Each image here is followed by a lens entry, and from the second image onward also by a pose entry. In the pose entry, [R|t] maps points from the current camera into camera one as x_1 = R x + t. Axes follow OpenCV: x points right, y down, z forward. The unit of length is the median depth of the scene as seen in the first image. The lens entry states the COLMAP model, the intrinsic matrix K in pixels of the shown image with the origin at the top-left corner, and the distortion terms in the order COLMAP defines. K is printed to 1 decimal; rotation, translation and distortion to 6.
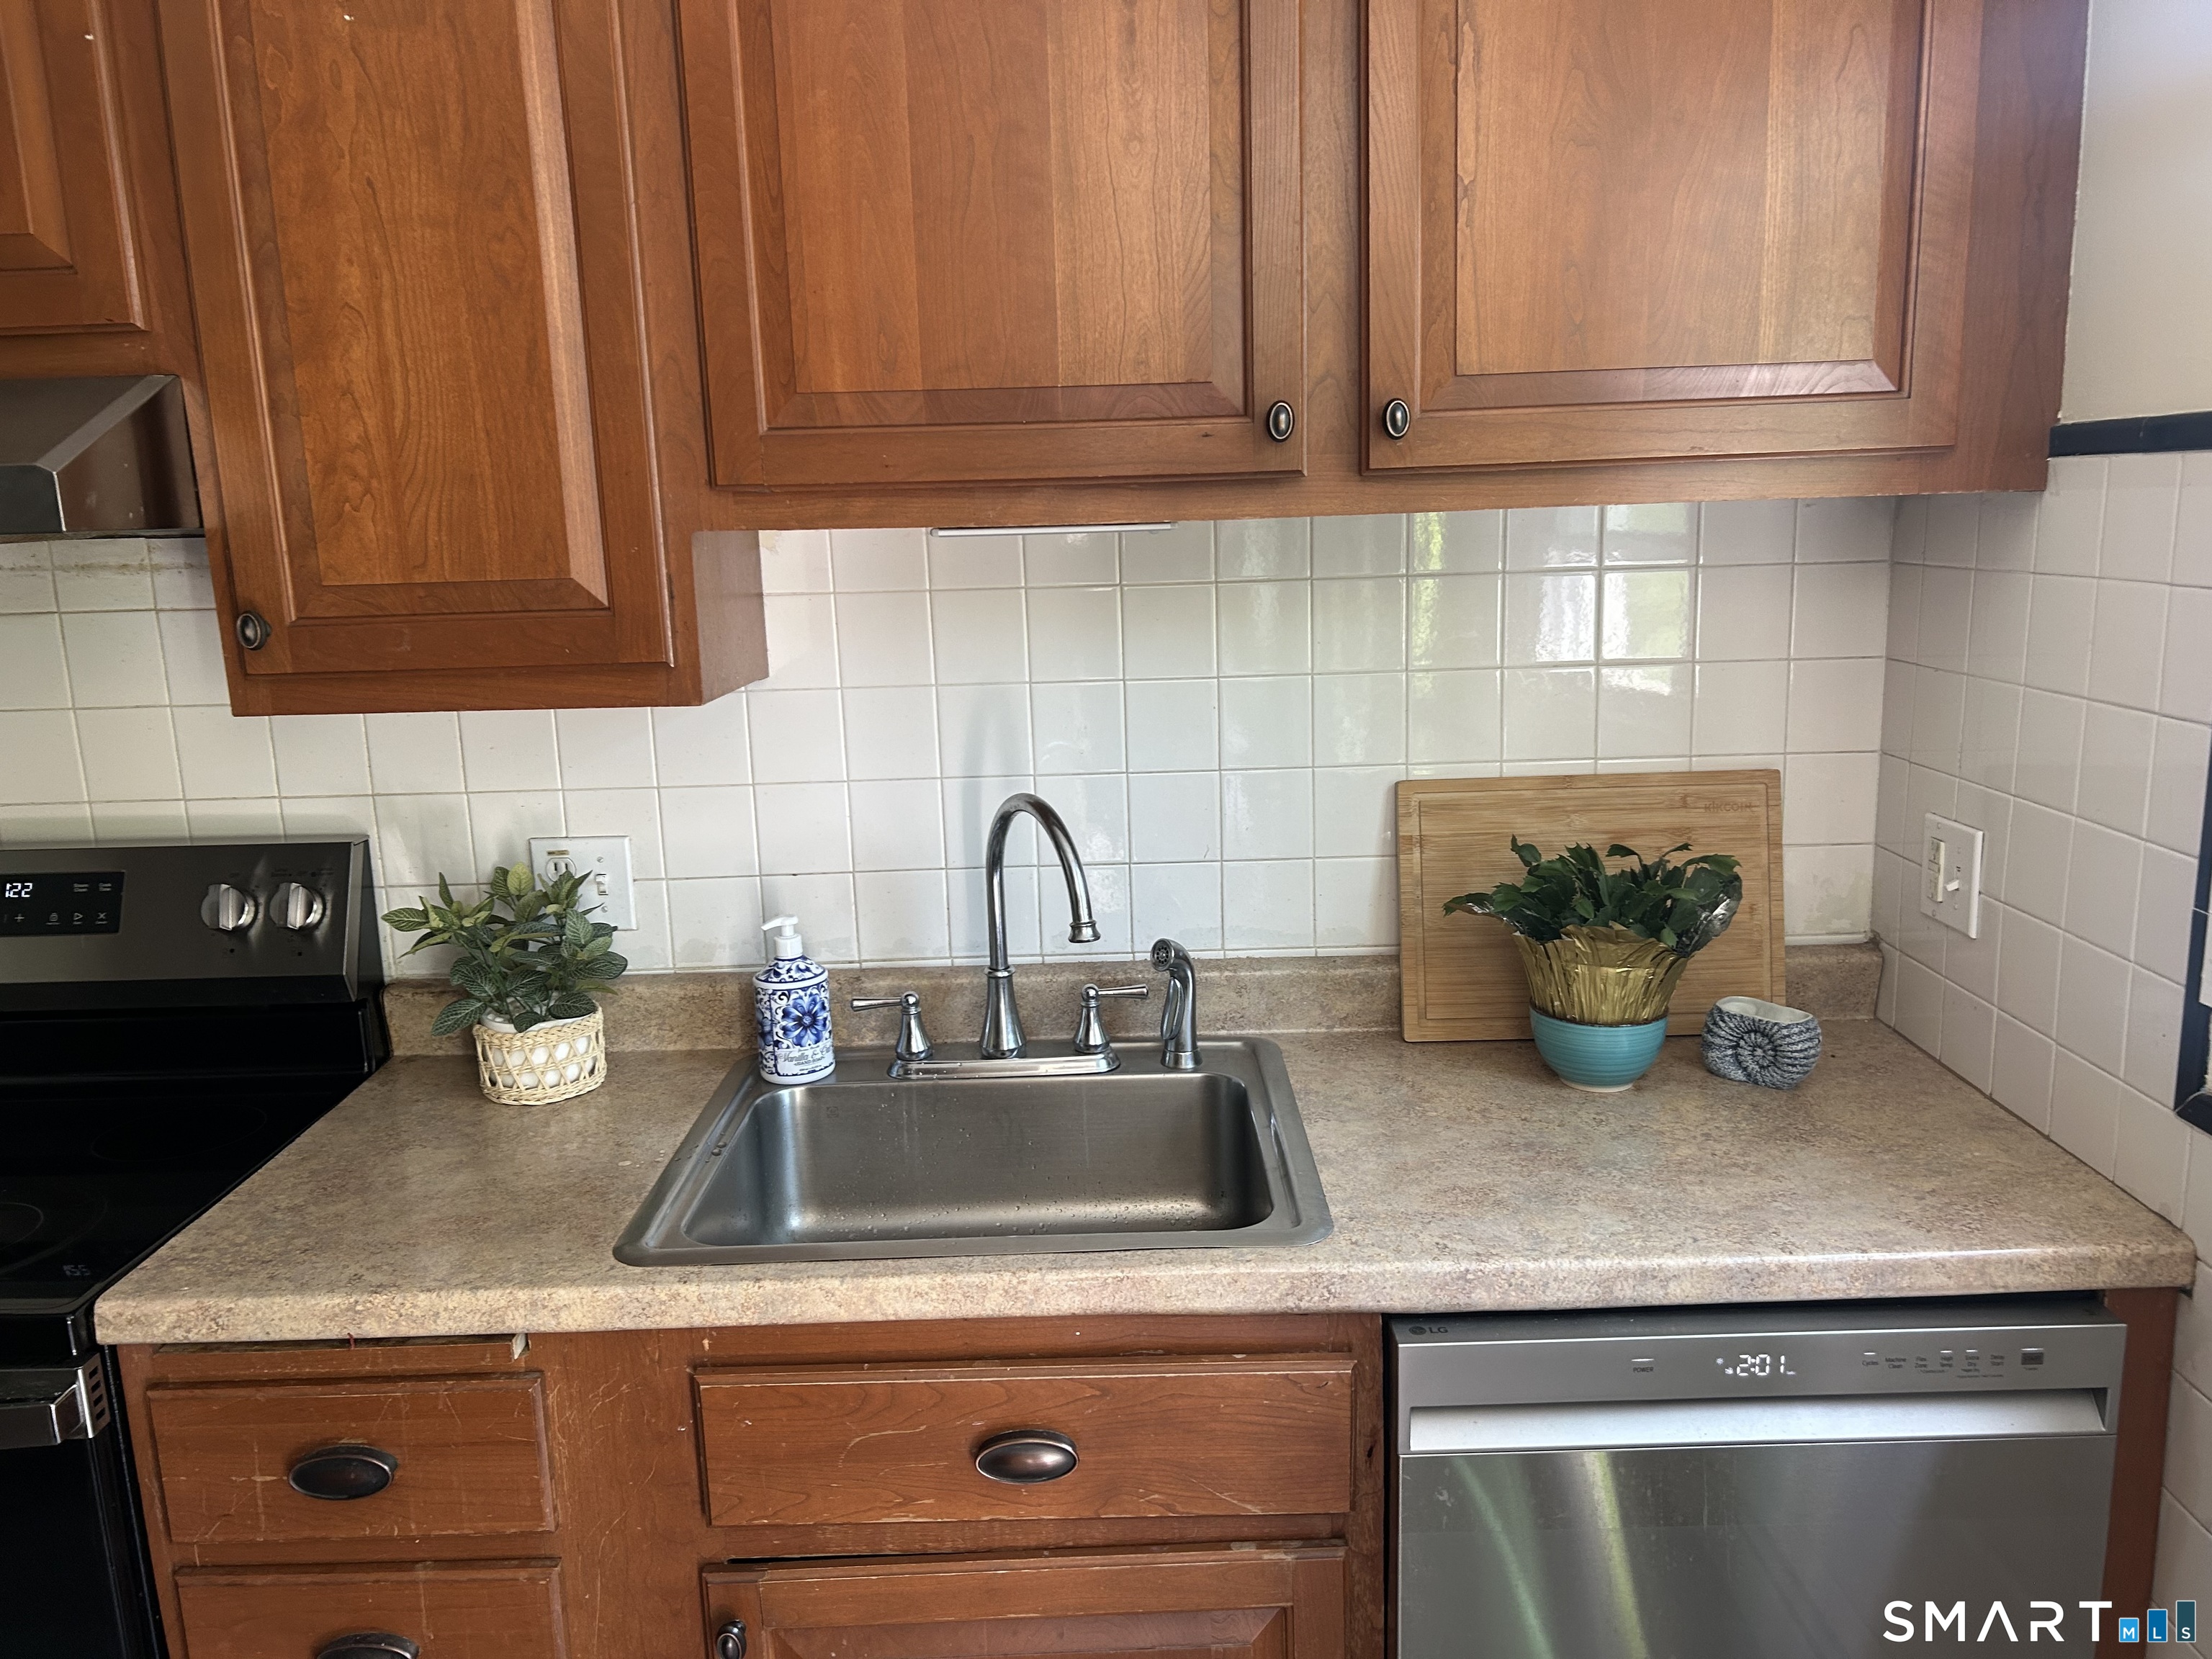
lens RADIAL K [[1672.6, 0, 1106.0], [0, 1672.6, 829.5], [0, 0, 1]] dist [0.043774, -0.046303]
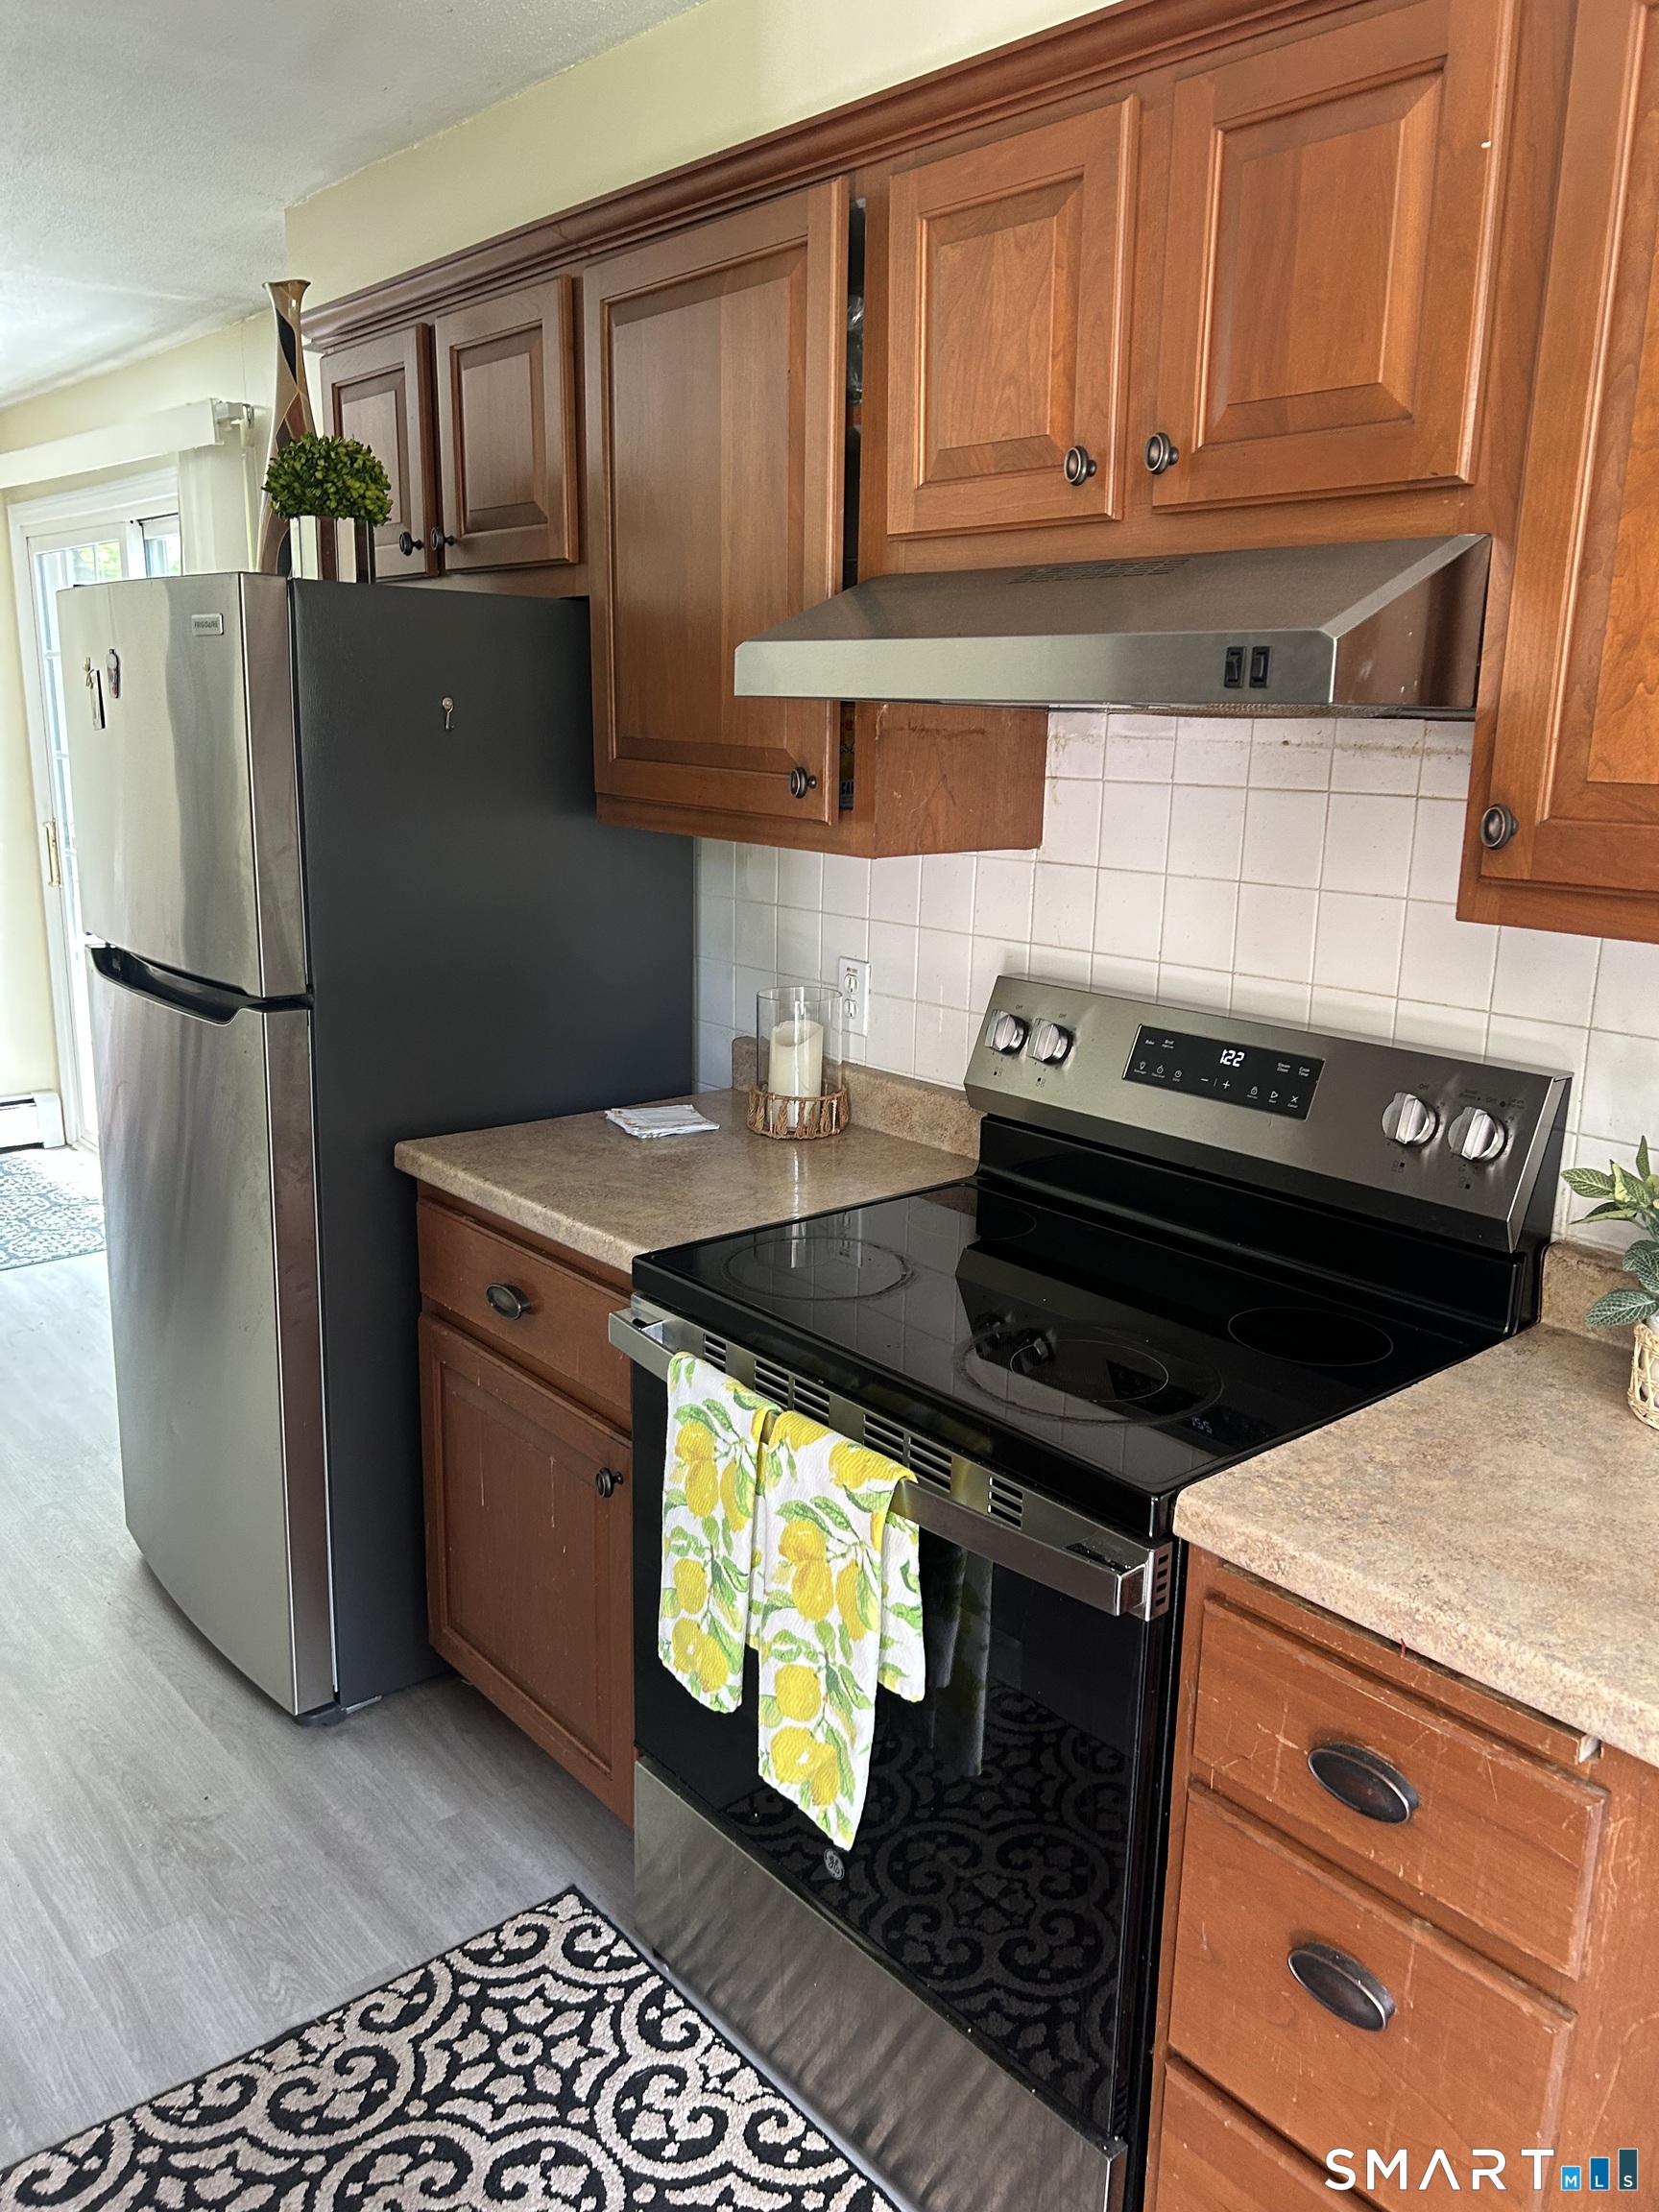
lens RADIAL K [[1679.5, 0, 835.8], [0, 1679.5, 1132.8], [0, 0, 1]] dist [0.014825, -0.005513]
pose [[0.651814, 0.226234, -0.723848, -0.058503], [-0.184763, 0.973081, 0.137753, -0.019806], [0.735527, 0.043951, 0.676068, 0.158254]]
